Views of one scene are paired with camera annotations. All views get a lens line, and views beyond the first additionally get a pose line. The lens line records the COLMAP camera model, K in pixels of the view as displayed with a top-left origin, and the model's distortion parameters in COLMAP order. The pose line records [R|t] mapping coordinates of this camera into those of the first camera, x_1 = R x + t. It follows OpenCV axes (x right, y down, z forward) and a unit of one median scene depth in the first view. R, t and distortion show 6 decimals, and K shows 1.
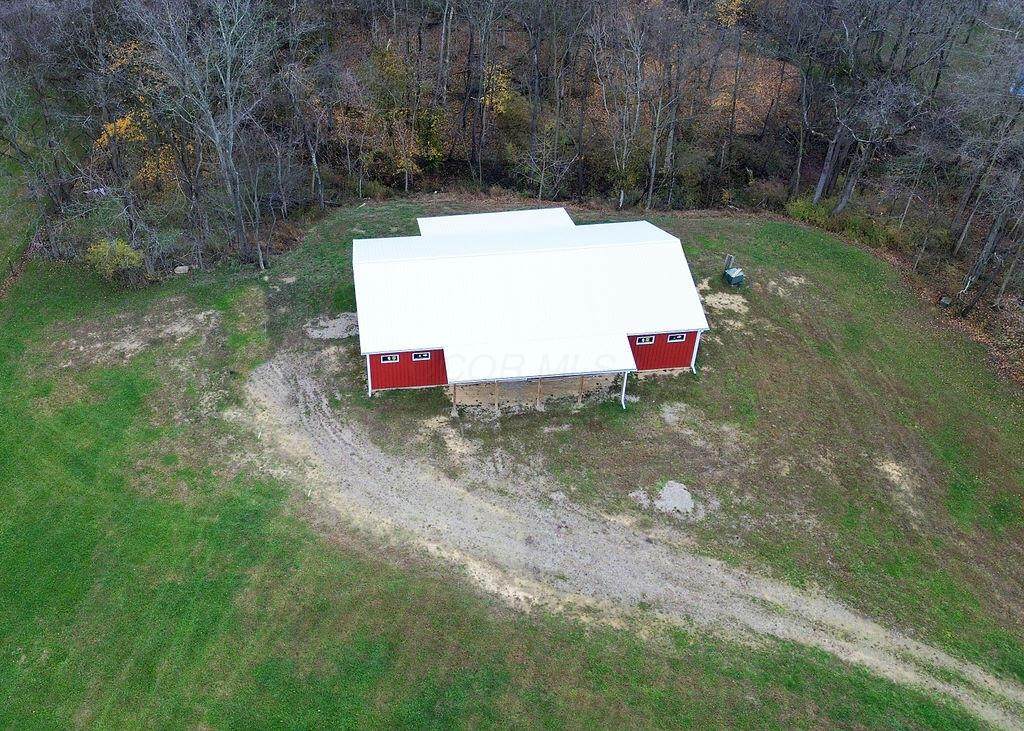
lens RADIAL K [[940.1, 0, 423.2], [0, 940.1, 323.7], [0, 0, 1]] dist [0.086833, -0.097997]
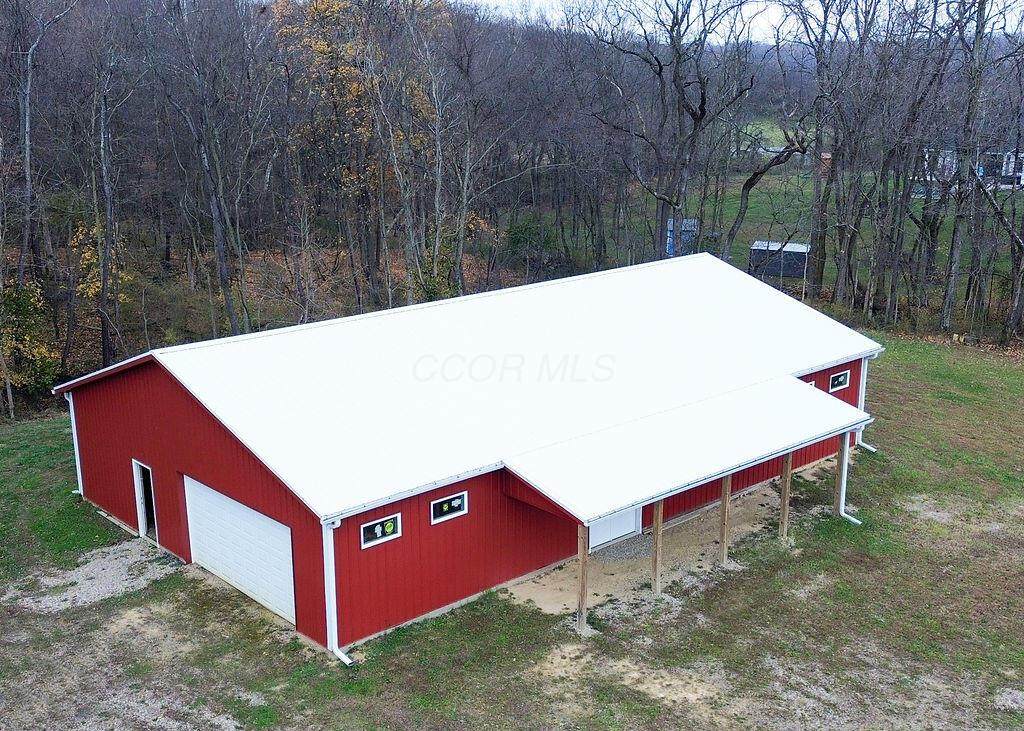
lens RADIAL K [[1129.7, 0, 432.9], [0, 1129.7, 366.5], [0, 0, 1]] dist [0.096360, -0.136740]
pose [[0.827394, -0.138407, 0.544300, -0.260847], [0.327870, 0.905901, -0.268040, 0.109576], [-0.455983, 0.400234, 0.794917, 0.682751]]
